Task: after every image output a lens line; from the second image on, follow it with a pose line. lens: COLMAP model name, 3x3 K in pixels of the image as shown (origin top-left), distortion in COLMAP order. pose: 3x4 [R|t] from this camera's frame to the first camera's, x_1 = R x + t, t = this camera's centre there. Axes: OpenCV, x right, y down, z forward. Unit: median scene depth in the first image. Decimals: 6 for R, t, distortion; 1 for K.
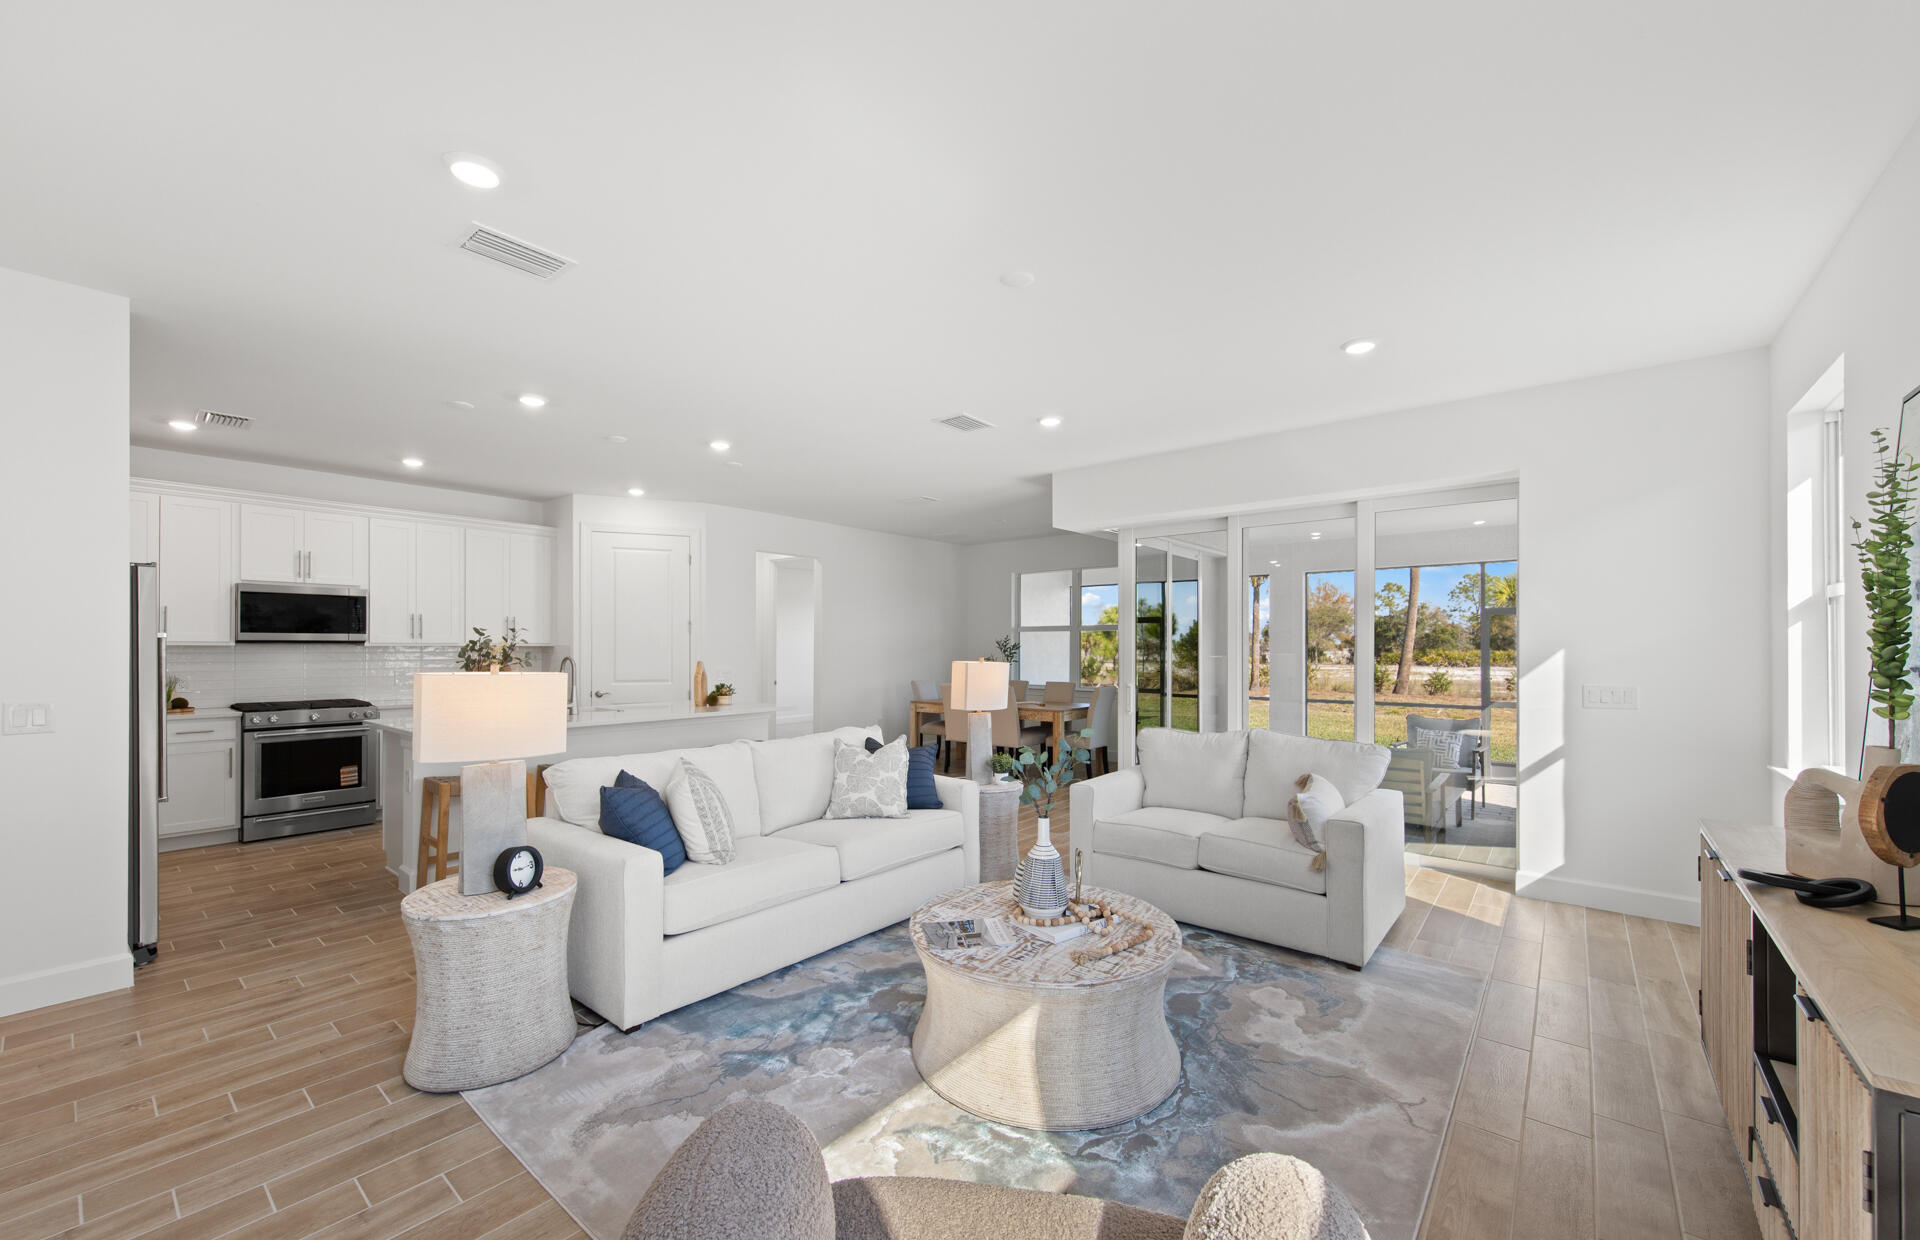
lens RADIAL K [[751.4, 0, 955.5], [0, 751.4, 645.1], [0, 0, 1]] dist [0.002502, 0.000154]
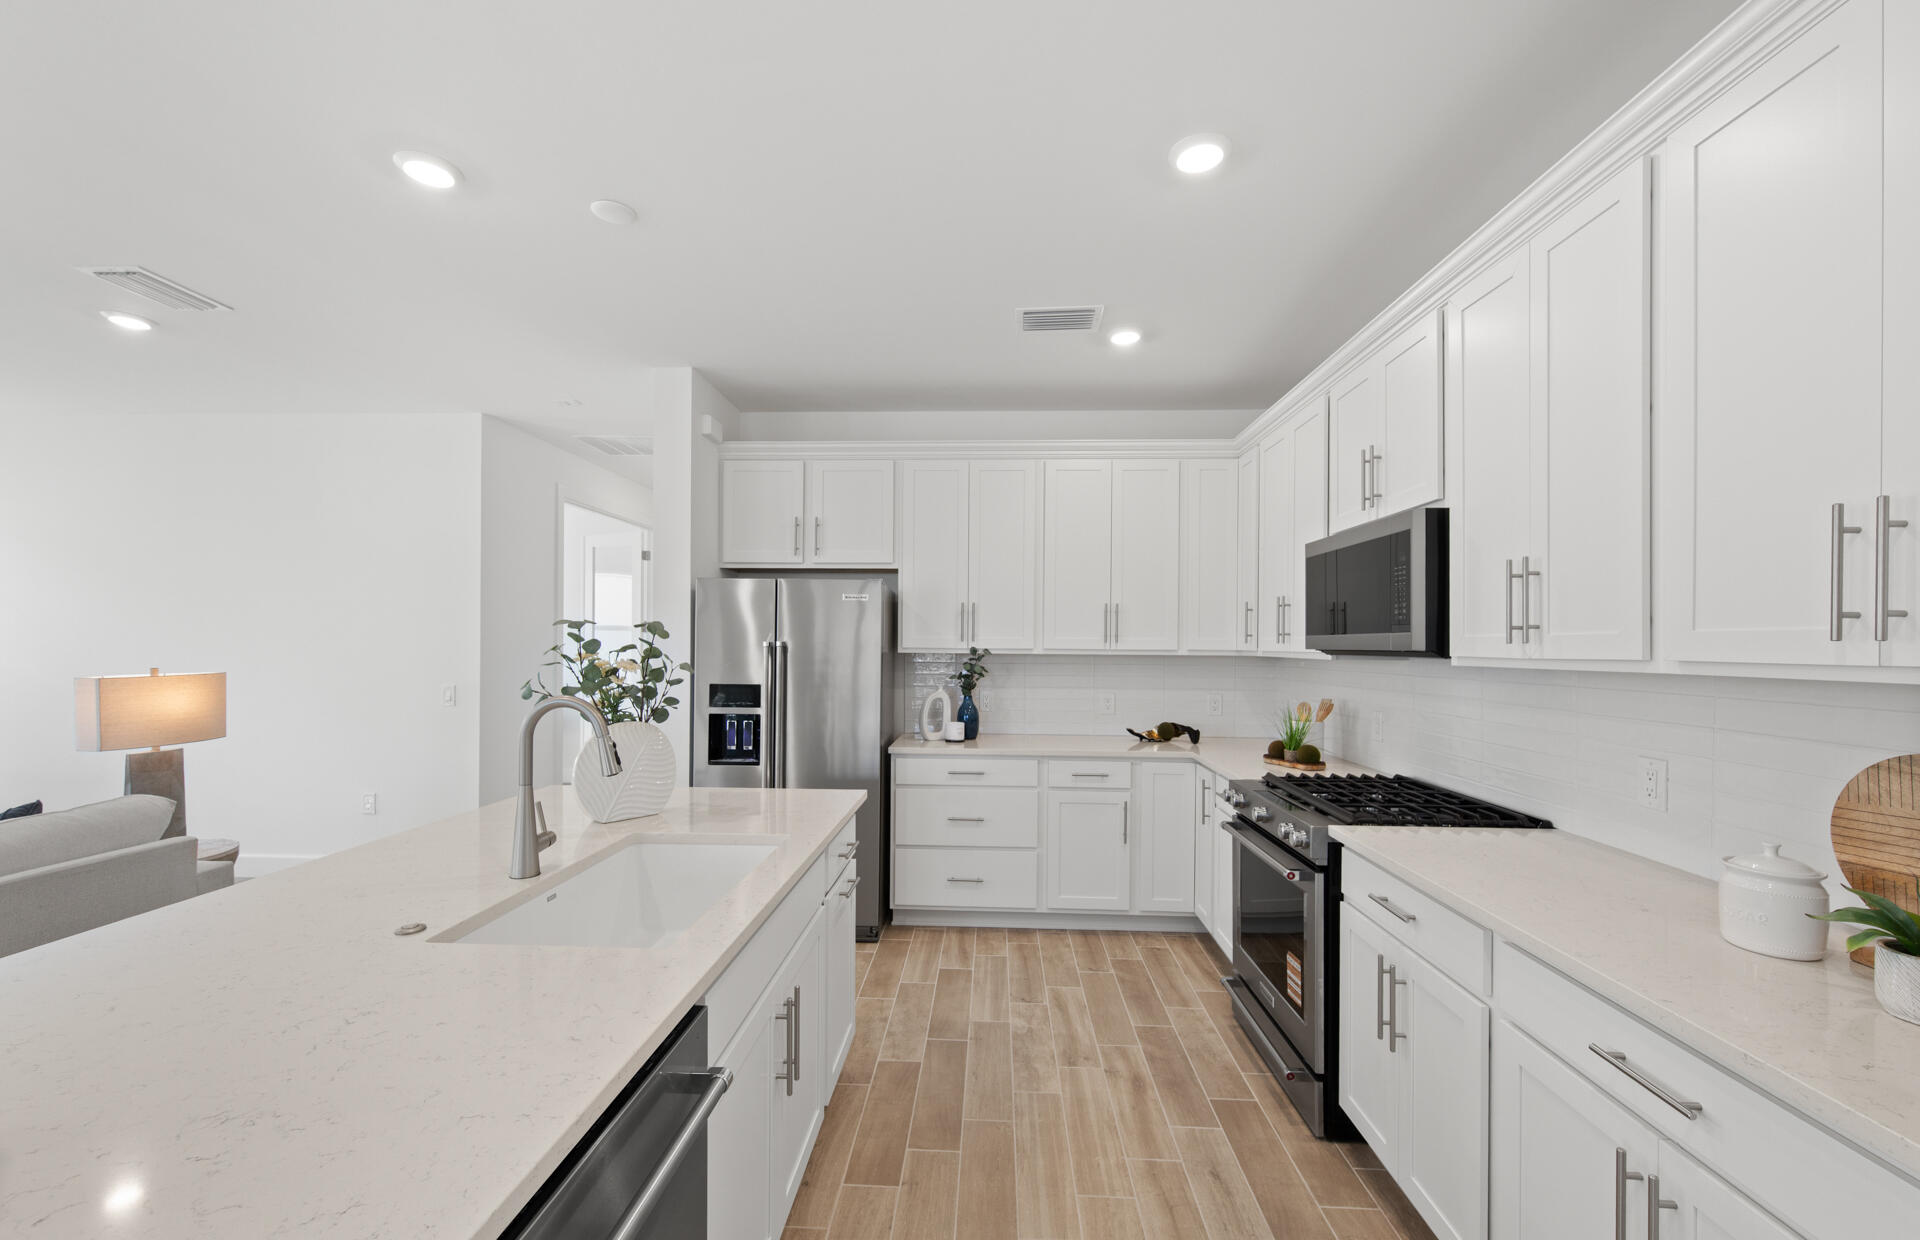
lens RADIAL K [[751.4, 0, 958.0], [0, 751.4, 643.5], [0, 0, 1]] dist [0.002502, 0.000154]
pose [[-0.800989, -0.009974, -0.598596, -0.411014], [-0.007809, 0.999950, -0.006212, -0.005295], [0.598628, -0.000301, -0.801027, 1.220835]]
